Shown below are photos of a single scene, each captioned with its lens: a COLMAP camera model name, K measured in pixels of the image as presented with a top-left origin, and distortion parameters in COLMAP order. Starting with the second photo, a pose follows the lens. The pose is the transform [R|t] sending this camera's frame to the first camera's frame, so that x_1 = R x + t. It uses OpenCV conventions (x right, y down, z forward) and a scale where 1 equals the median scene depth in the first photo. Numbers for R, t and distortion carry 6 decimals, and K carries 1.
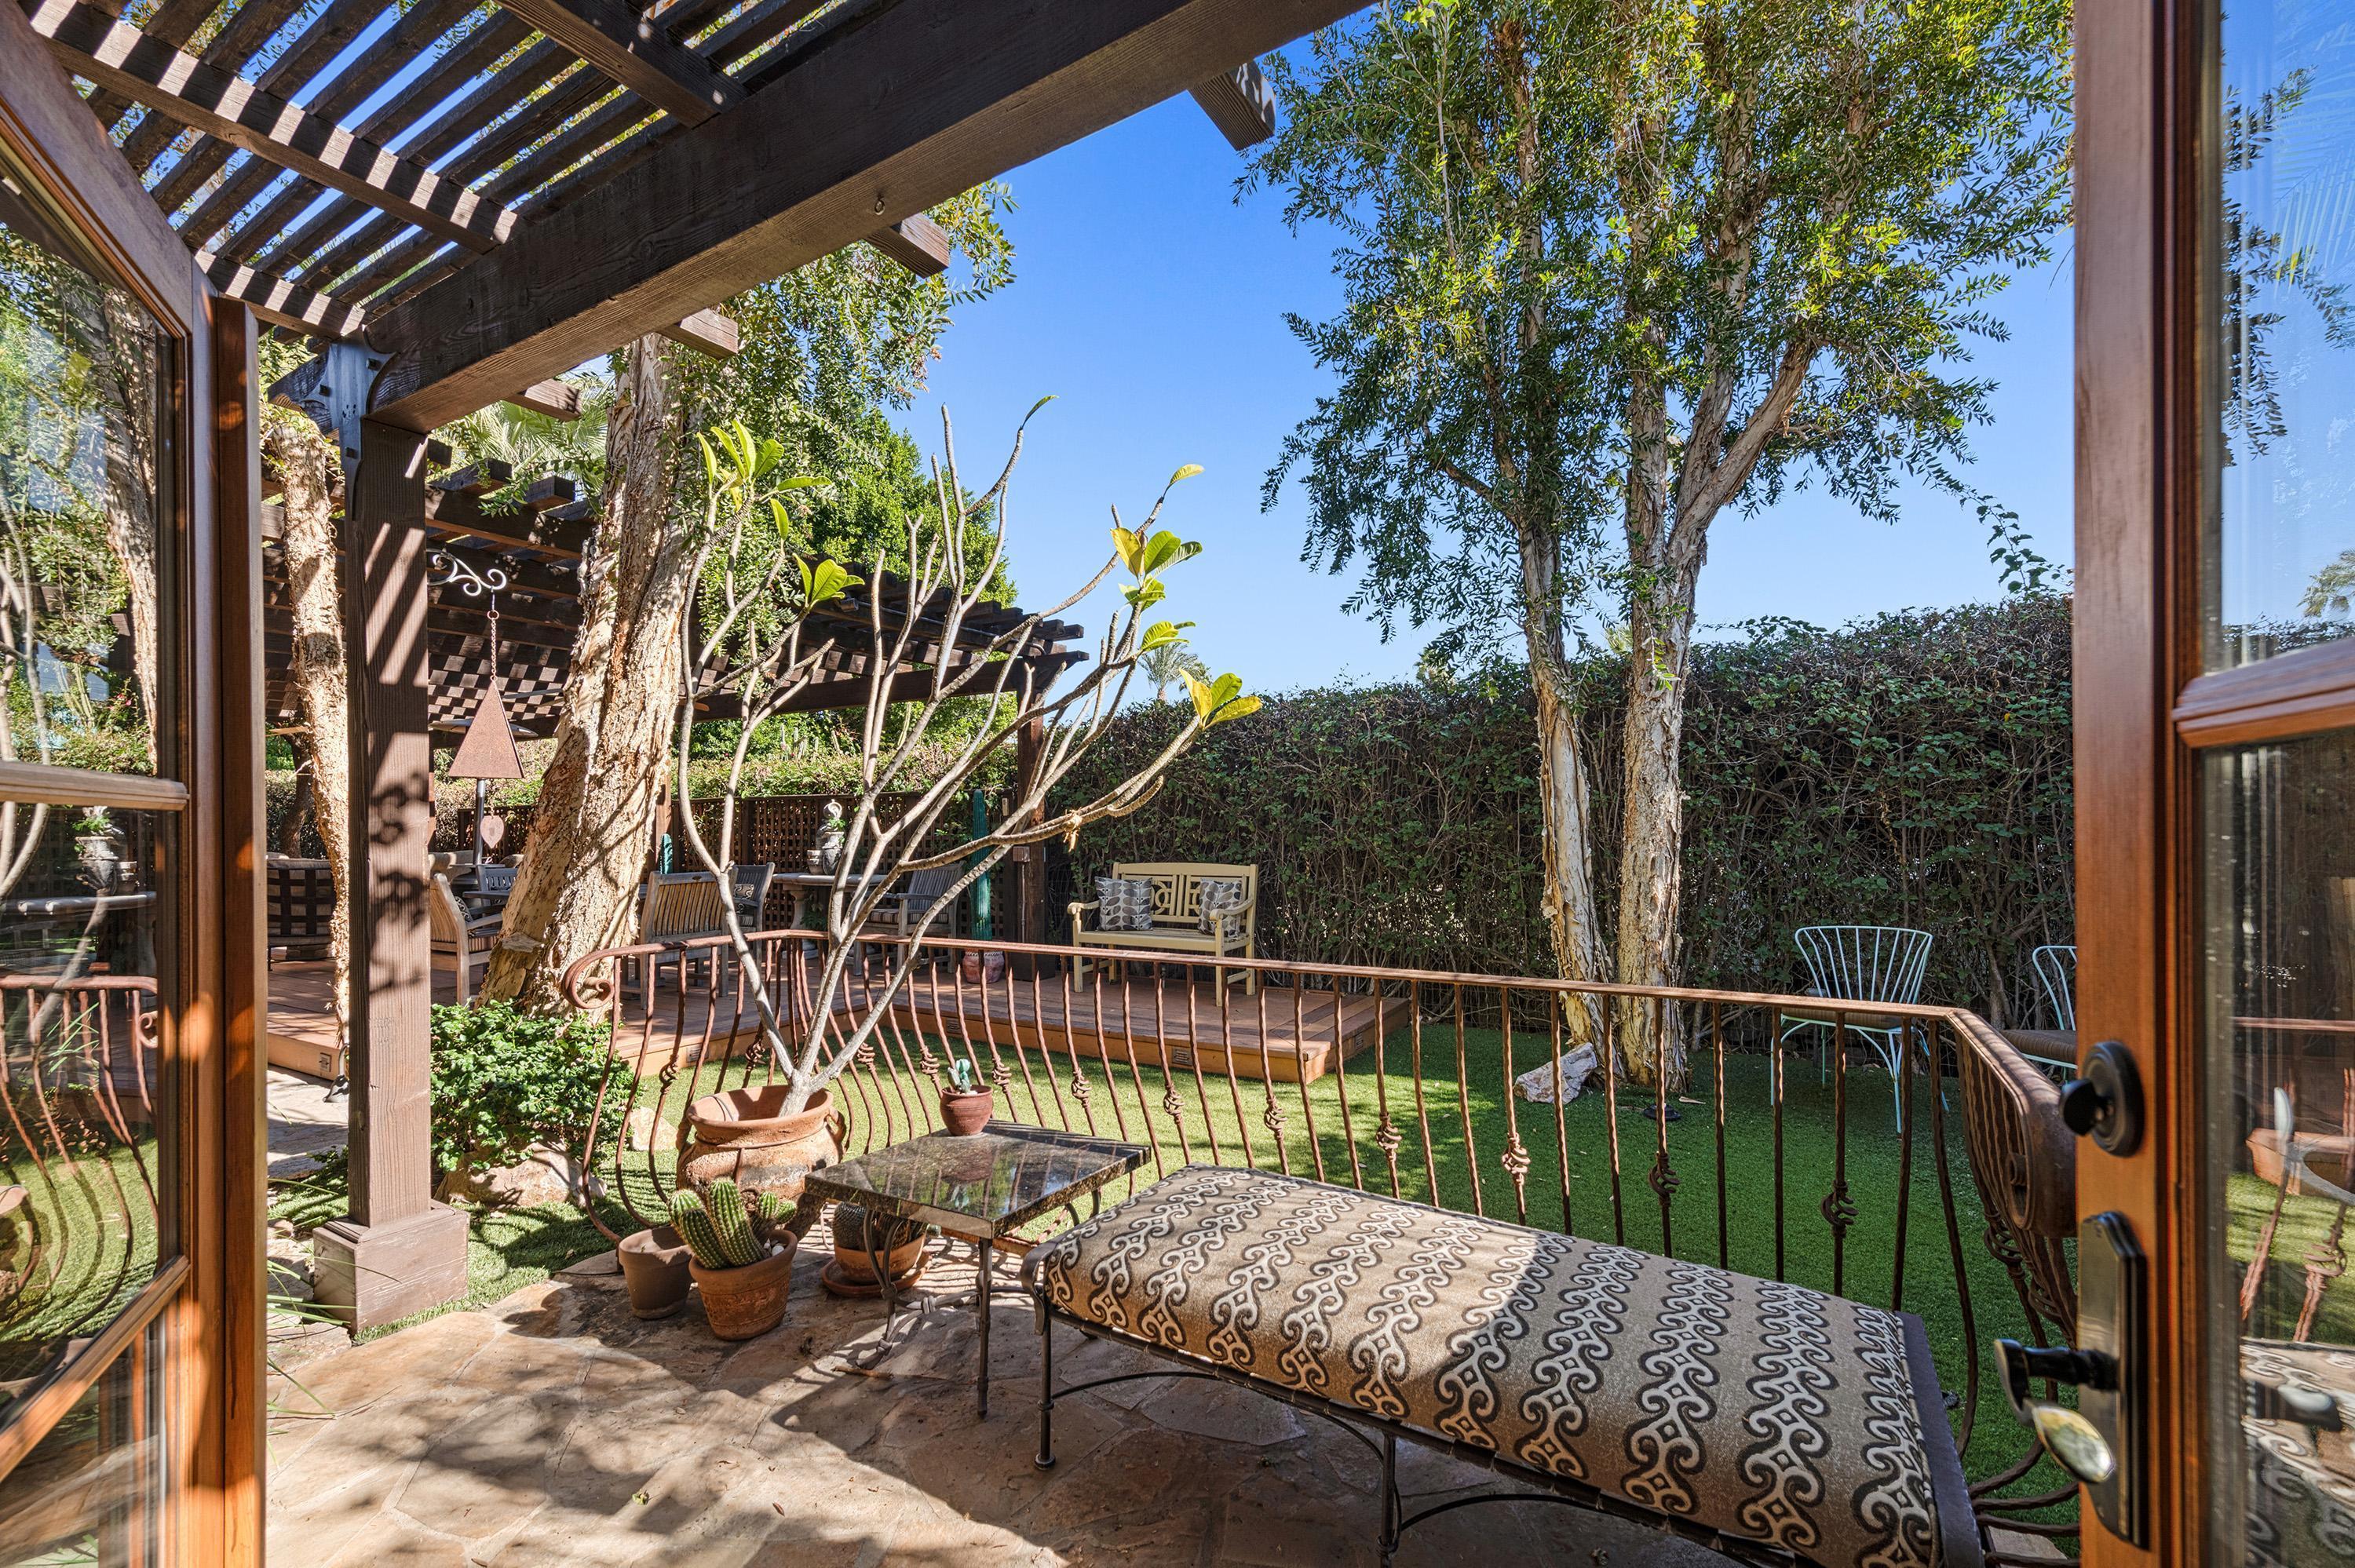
lens RADIAL K [[956.8, 0, 1176.2], [0, 956.8, 838.2], [0, 0, 1]] dist [-0.000651, -0.000096]
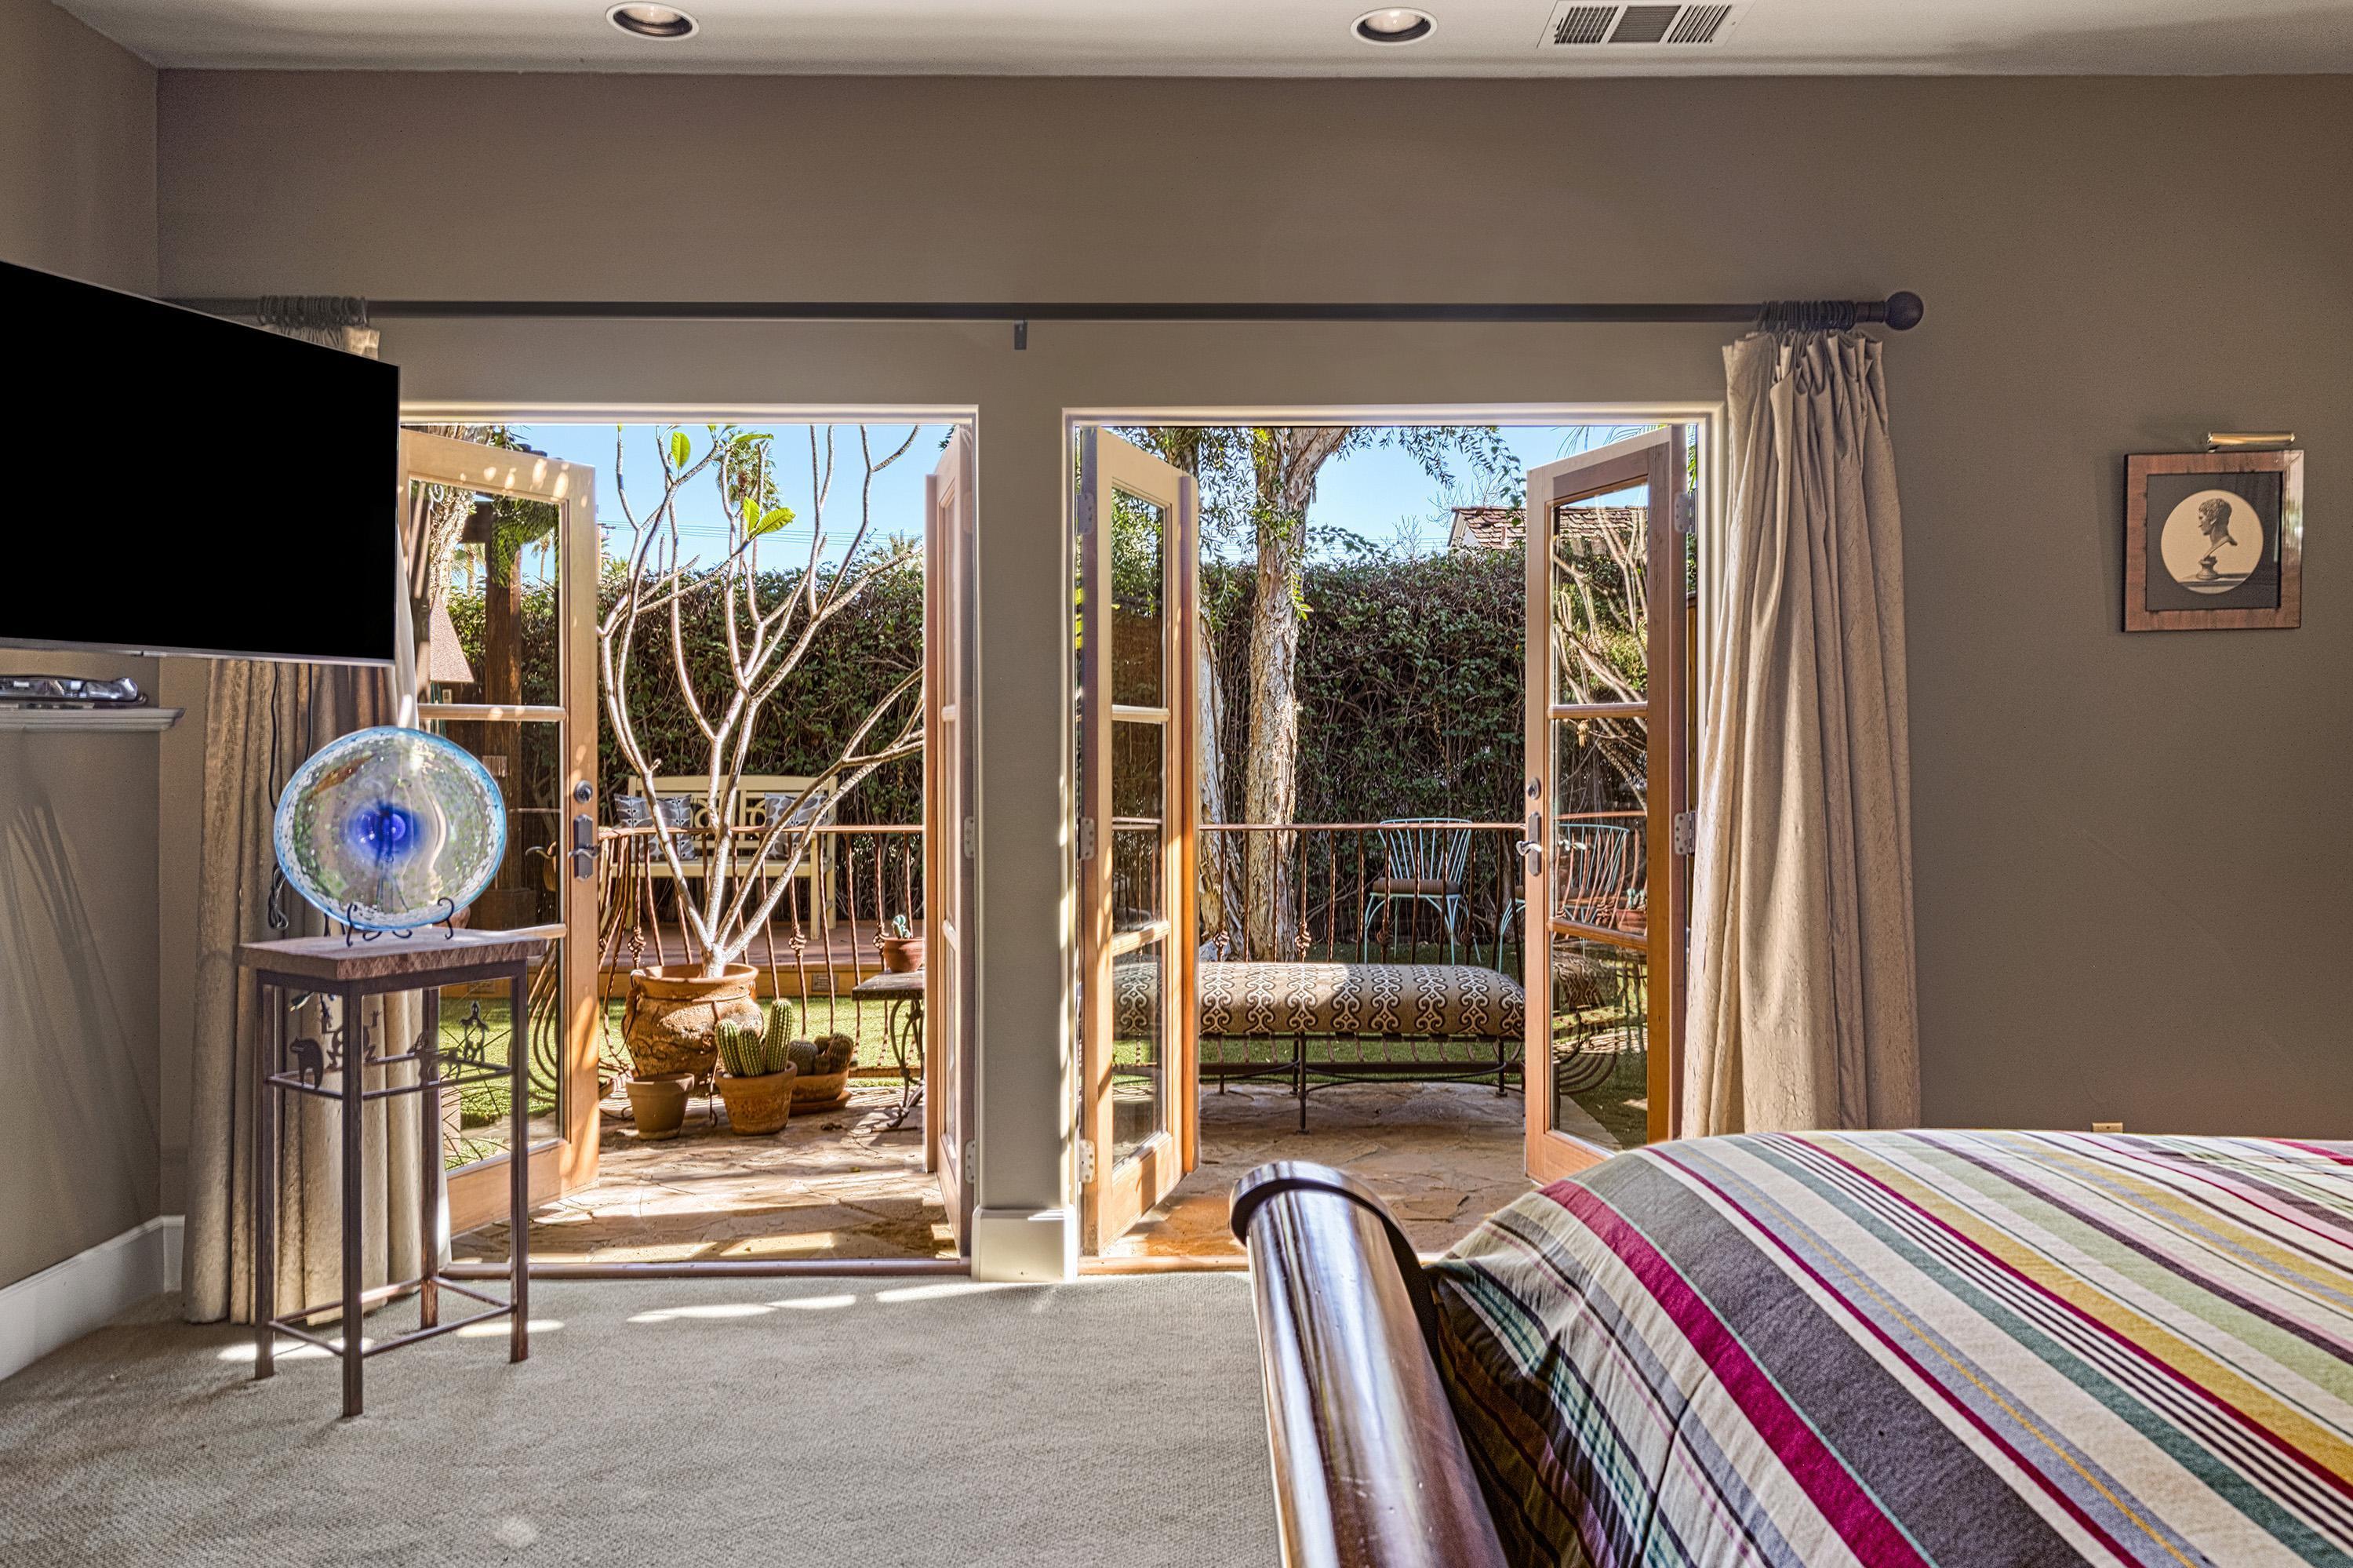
lens RADIAL K [[1634.9, 0, 1176.5], [0, 1634.9, 784.0], [0, 0, 1]] dist [0.000695, 0.000062]
pose [[0.862085, -0.008917, 0.506685, -0.566687], [-0.000401, 0.999833, 0.018279, 0.011484], [-0.506763, -0.015962, 0.861937, -0.584660]]
